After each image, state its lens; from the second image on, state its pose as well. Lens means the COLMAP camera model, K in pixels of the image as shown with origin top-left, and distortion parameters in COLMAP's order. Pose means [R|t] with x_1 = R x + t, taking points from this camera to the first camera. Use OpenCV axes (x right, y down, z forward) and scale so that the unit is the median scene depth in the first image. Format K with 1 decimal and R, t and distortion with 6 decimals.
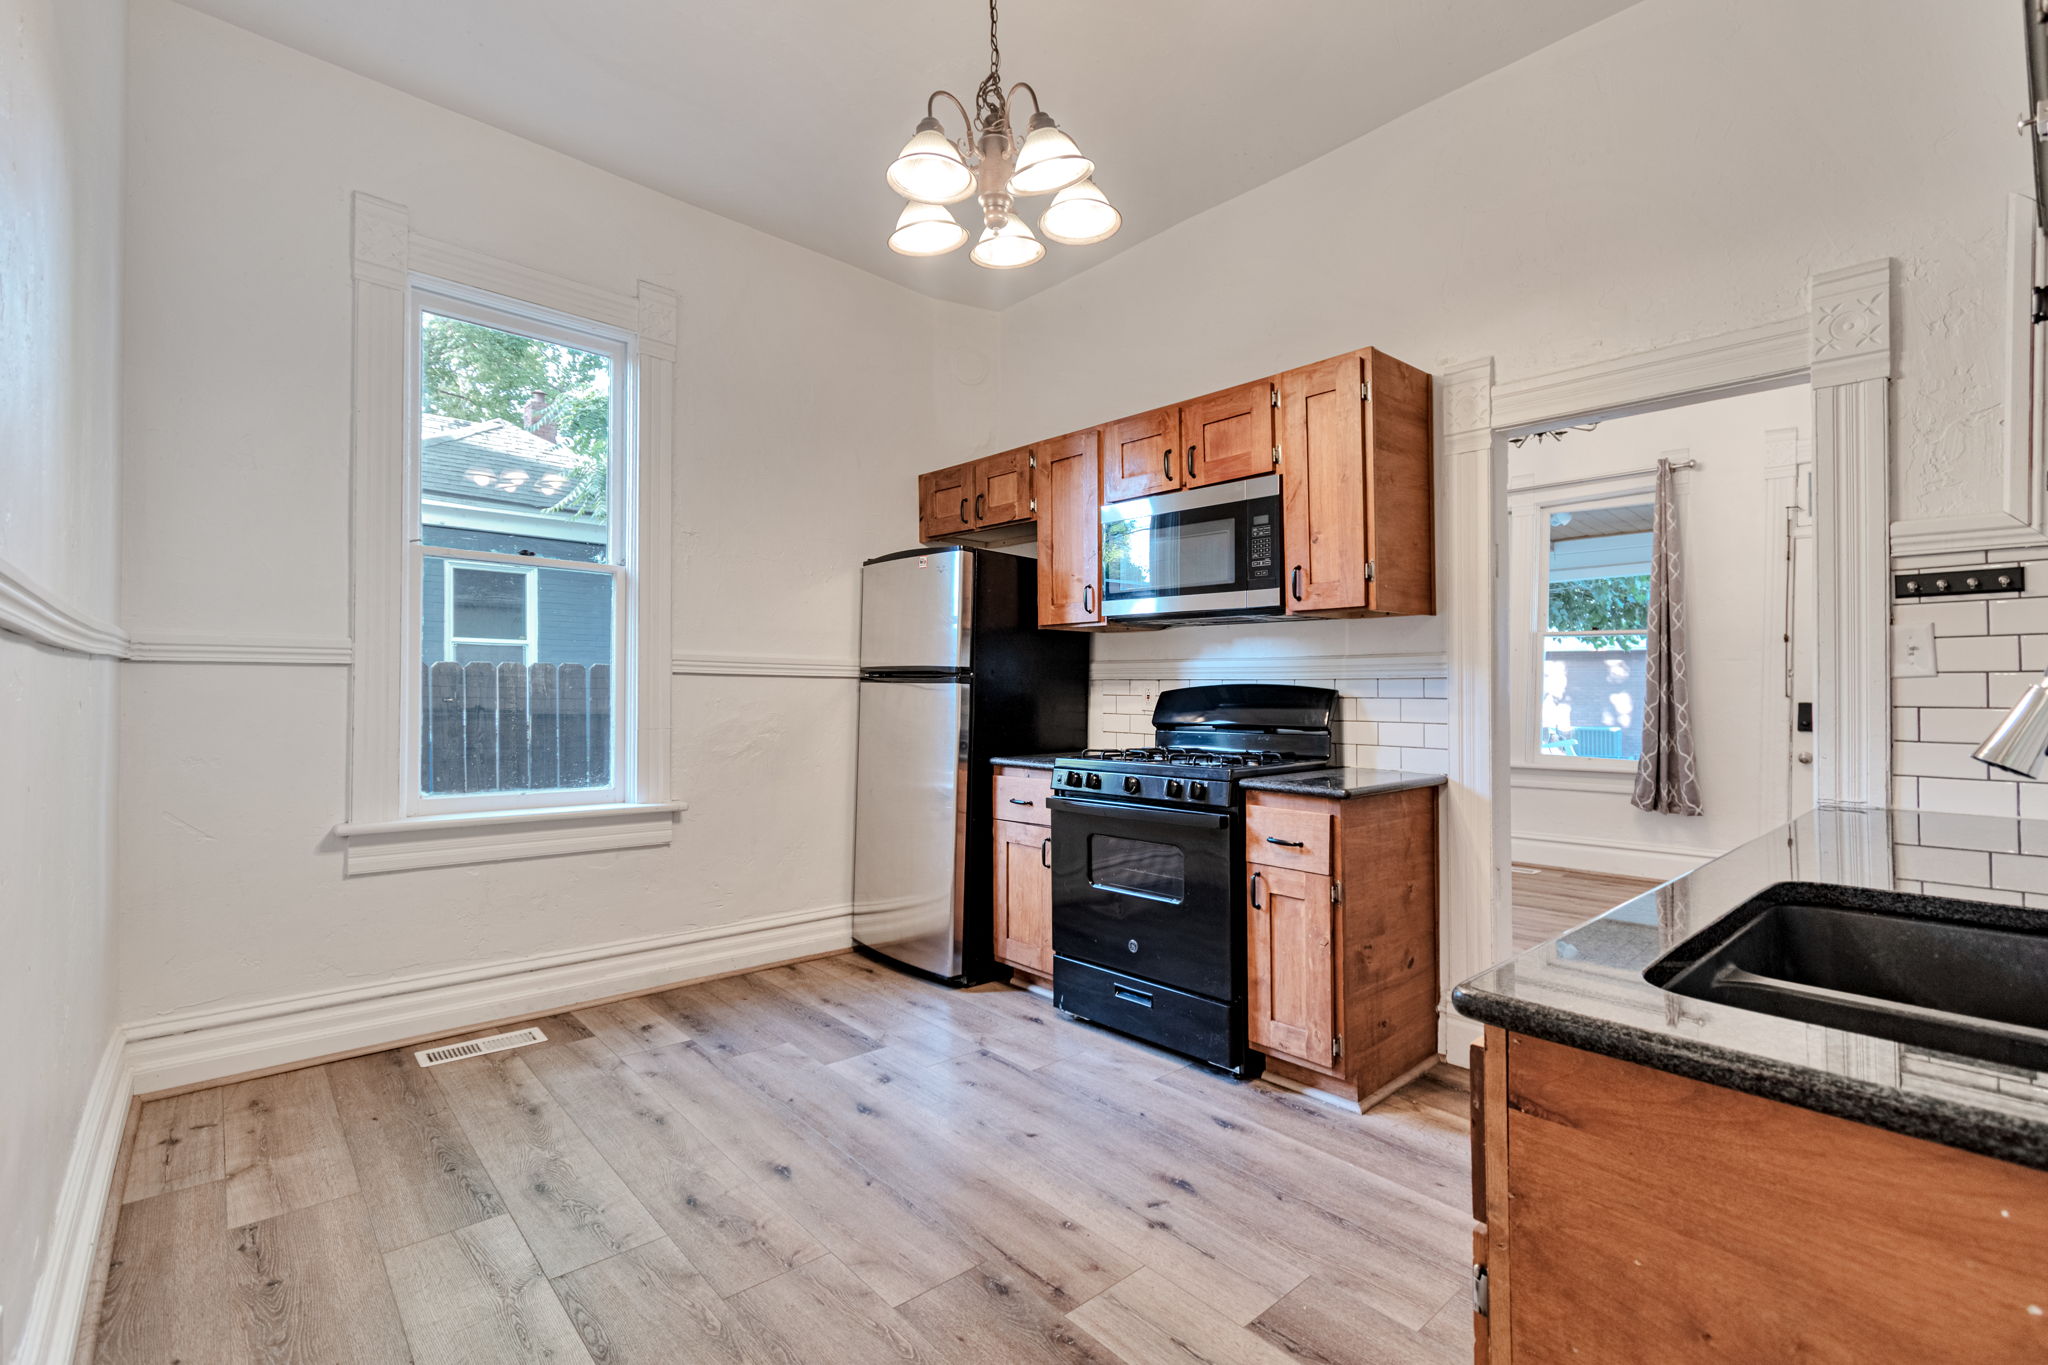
lens RADIAL K [[912.9, 0, 1024.4], [0, 912.9, 685.8], [0, 0, 1]] dist [-0.002275, -0.000606]
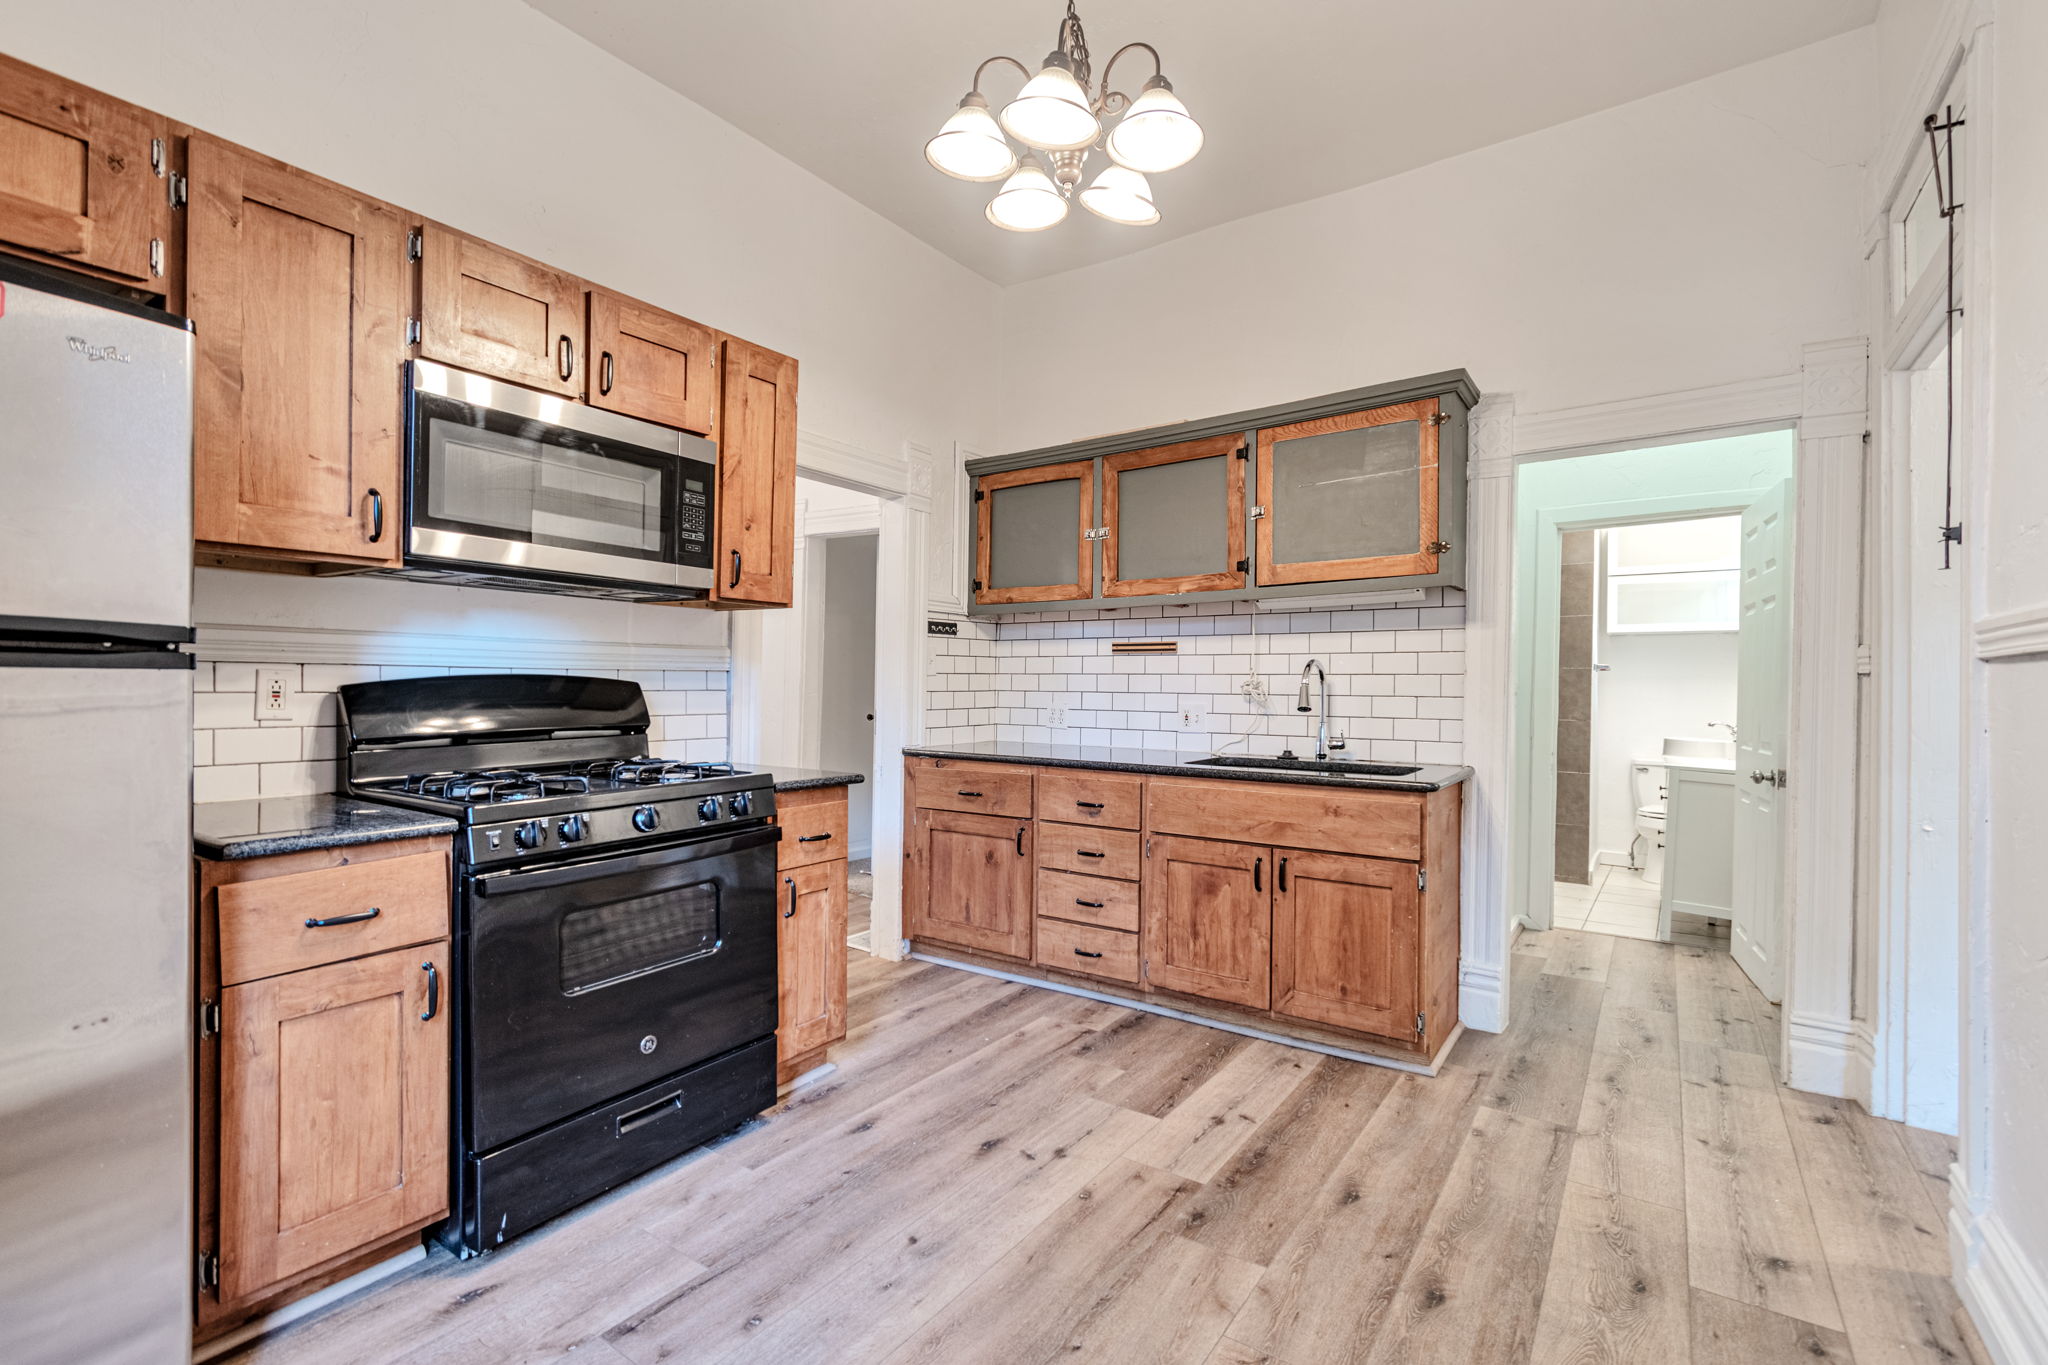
lens RADIAL K [[912.9, 0, 1029.9], [0, 912.9, 674.9], [0, 0, 1]] dist [-0.002275, -0.000606]
pose [[-0.240080, 0.000735, 0.970753, -0.756642], [-0.013003, 0.999908, -0.003973, -0.005135], [-0.970666, -0.013577, -0.240048, 1.040691]]
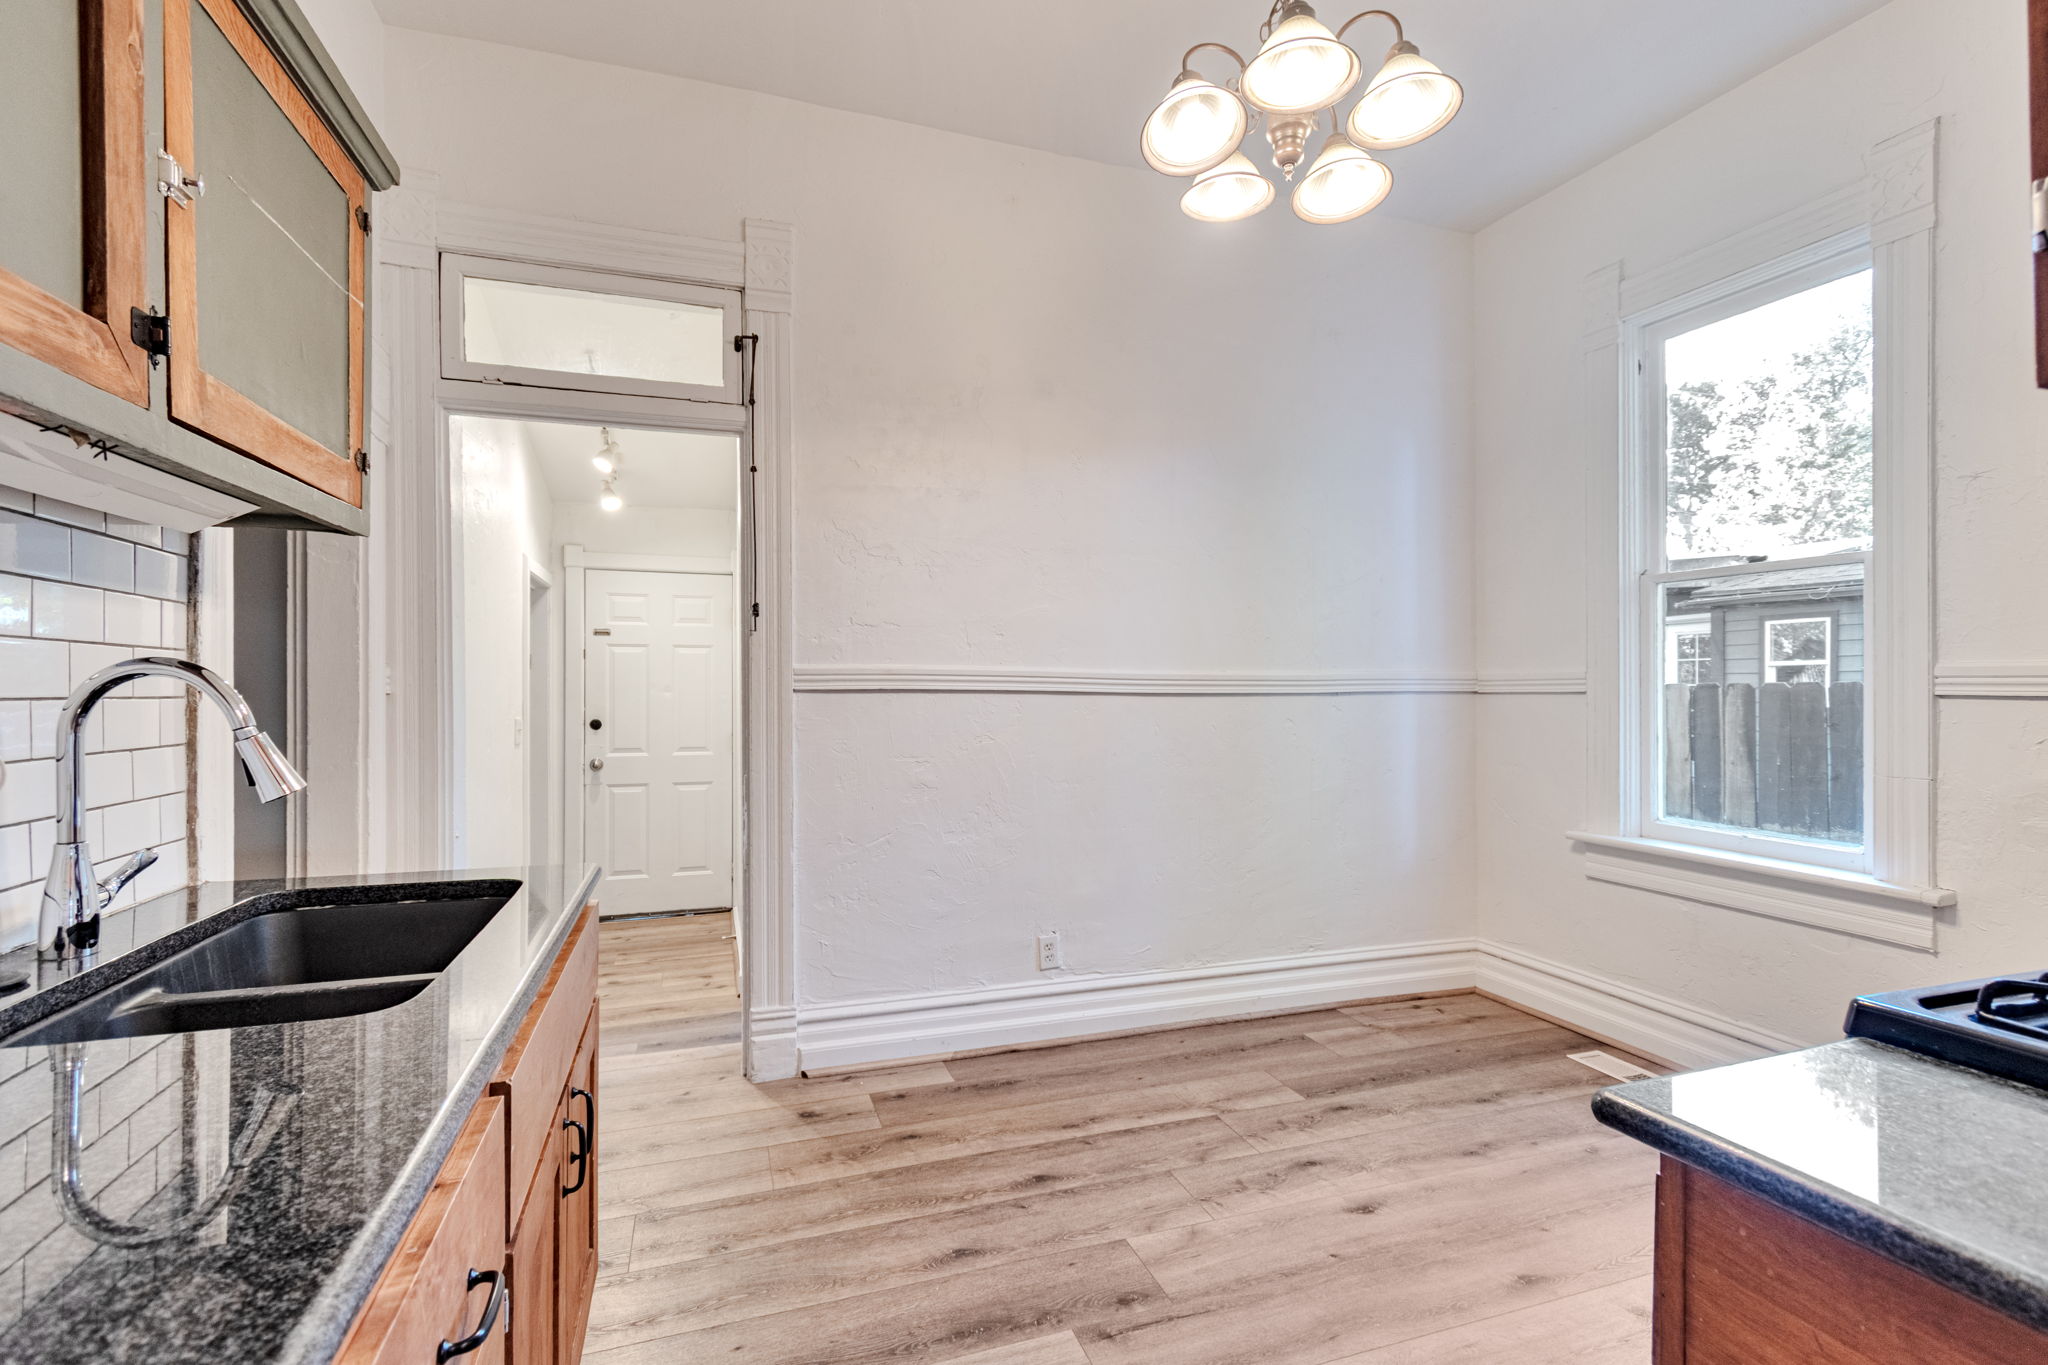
lens RADIAL K [[912.9, 0, 1019.0], [0, 912.9, 695.6], [0, 0, 1]] dist [-0.002275, -0.000606]
pose [[-0.393749, -0.003810, -0.919210, 0.689020], [0.002787, 0.999982, -0.005339, -0.018052], [0.919214, -0.004664, -0.393732, 0.911931]]
